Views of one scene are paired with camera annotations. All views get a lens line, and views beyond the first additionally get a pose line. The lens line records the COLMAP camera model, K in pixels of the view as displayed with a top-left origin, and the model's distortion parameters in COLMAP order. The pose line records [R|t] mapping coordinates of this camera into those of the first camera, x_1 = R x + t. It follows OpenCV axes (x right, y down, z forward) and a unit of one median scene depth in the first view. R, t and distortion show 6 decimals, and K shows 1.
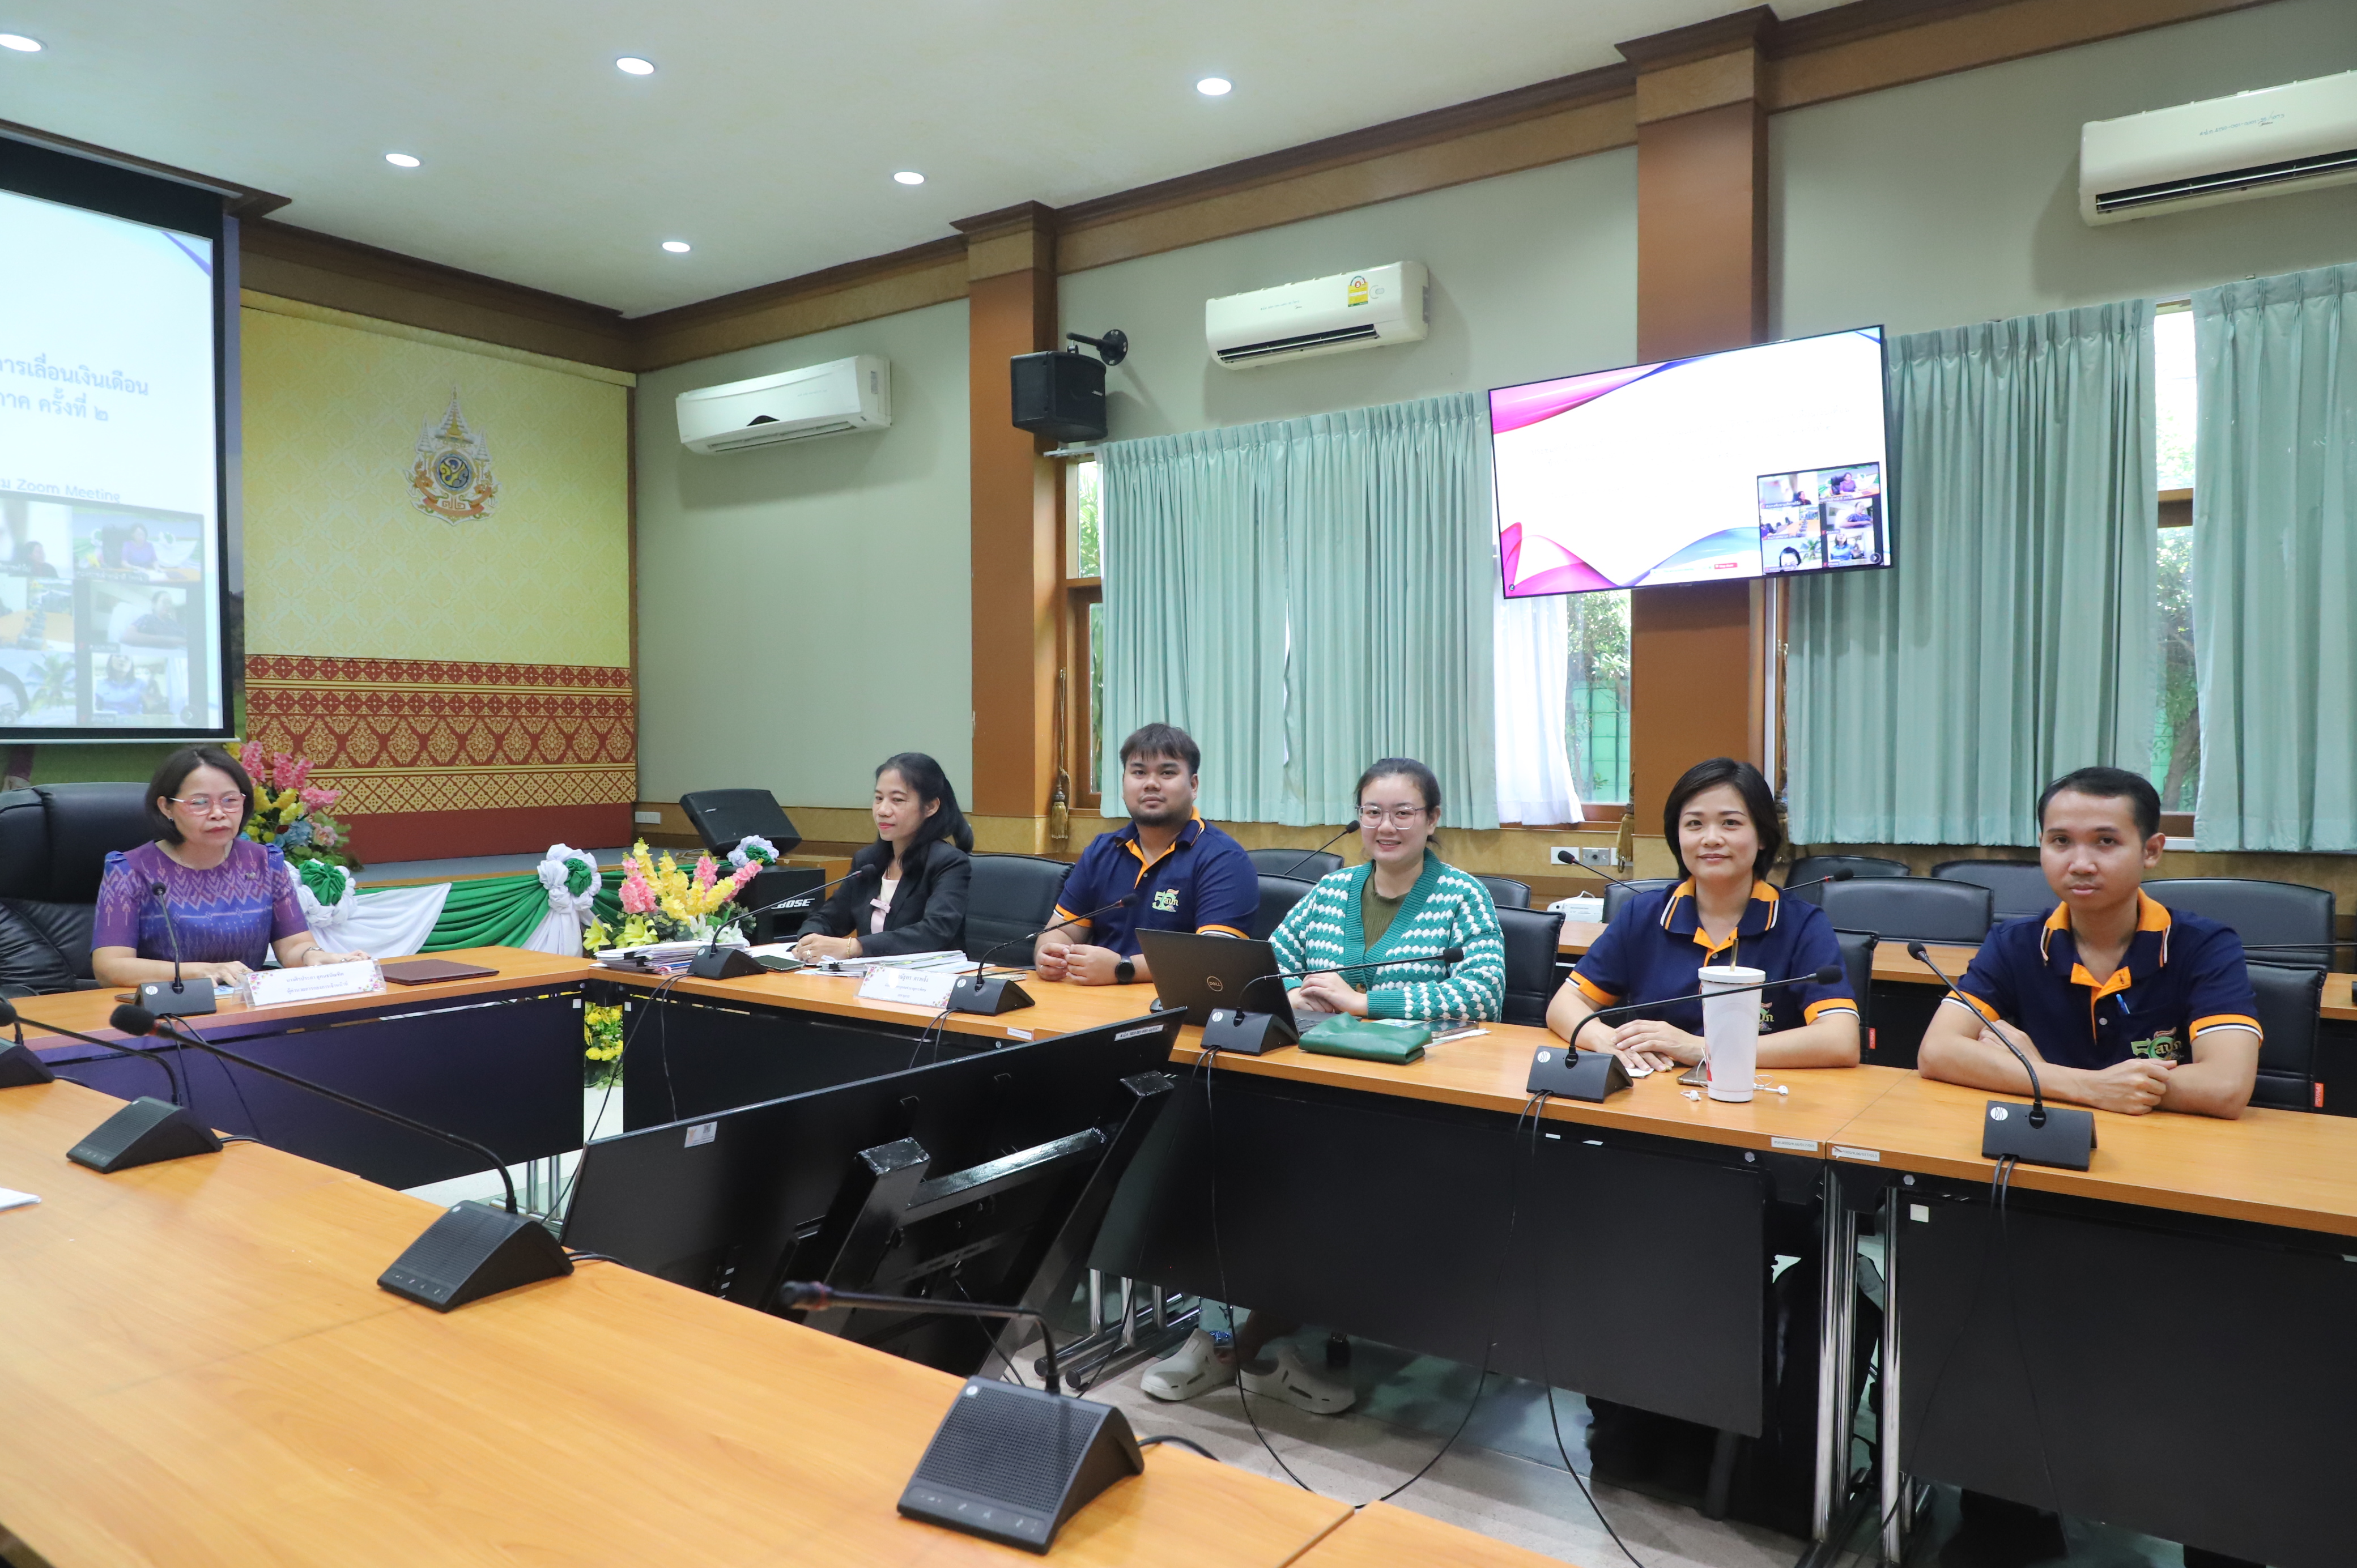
lens RADIAL K [[1596.8, 0, 1178.5], [0, 1596.8, 784.0], [0, 0, 1]] dist [0.019417, 0.001700]
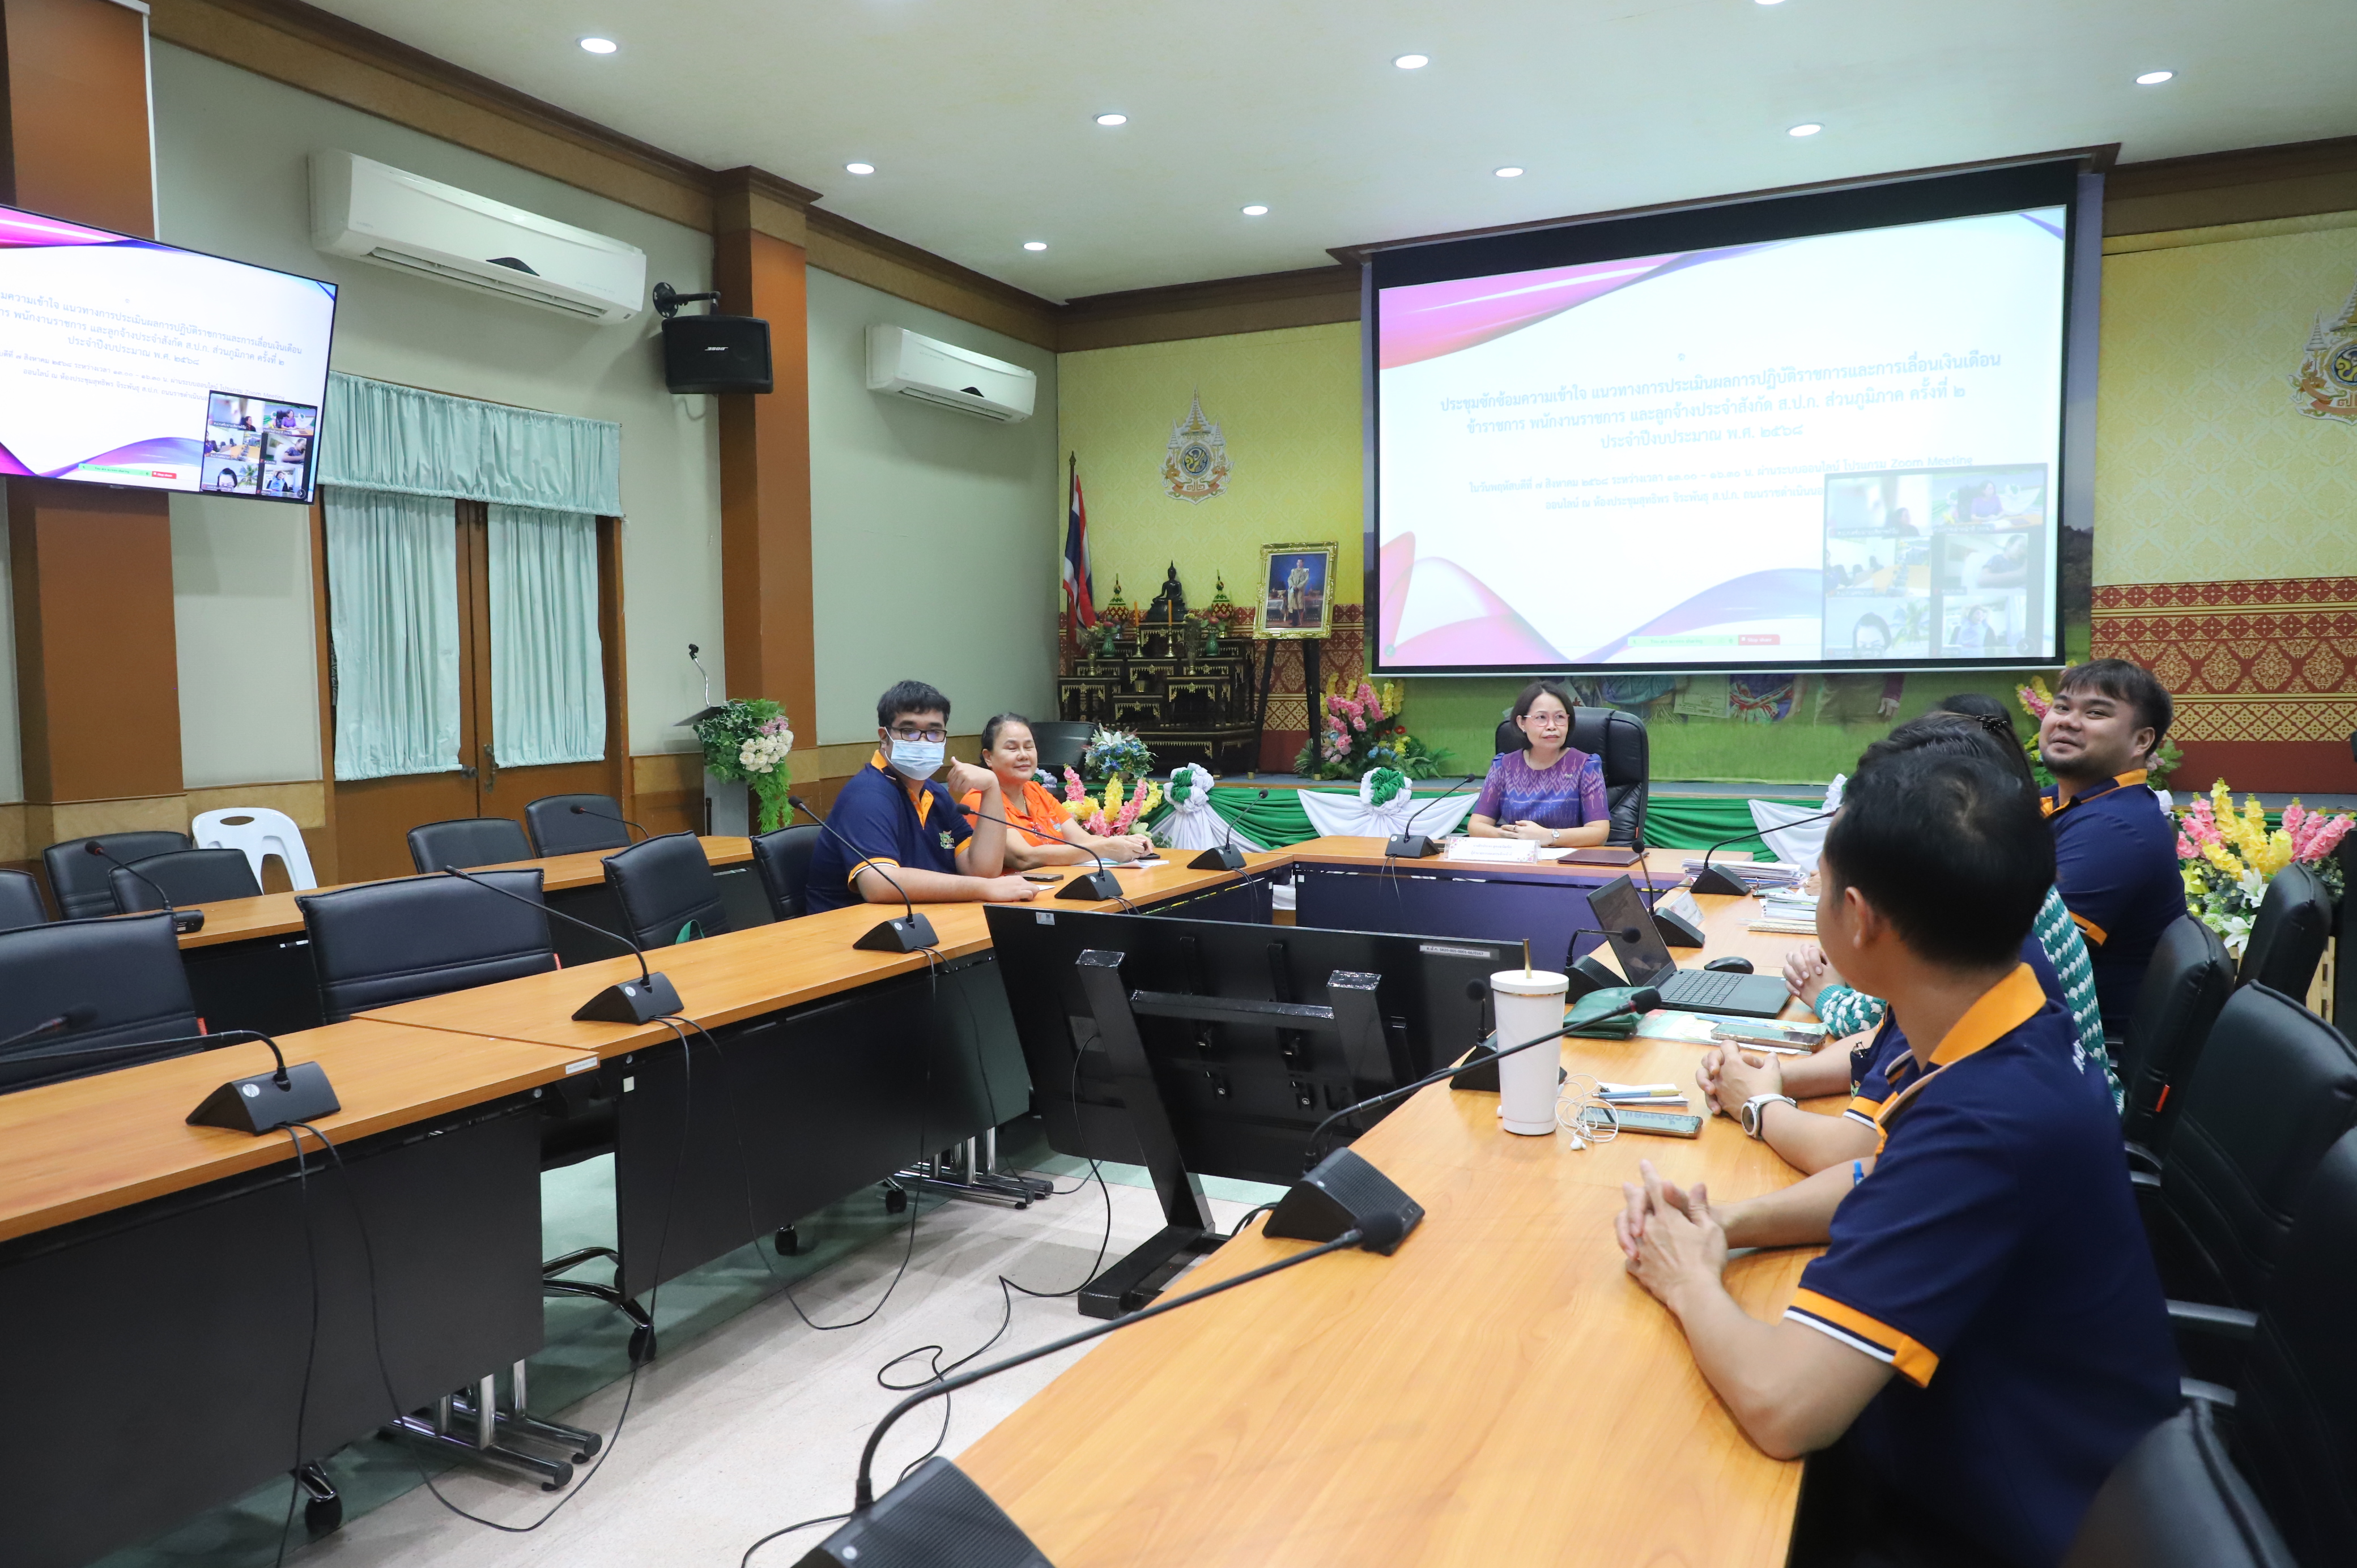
lens RADIAL K [[1596.8, 0, 1178.5], [0, 1596.8, 784.0], [0, 0, 1]] dist [0.019417, 0.001700]
pose [[0.187586, 0.067218, -0.979946, 0.398659], [-0.013851, 0.997738, 0.065787, -0.012879], [0.982151, 0.001232, 0.188092, 0.223749]]
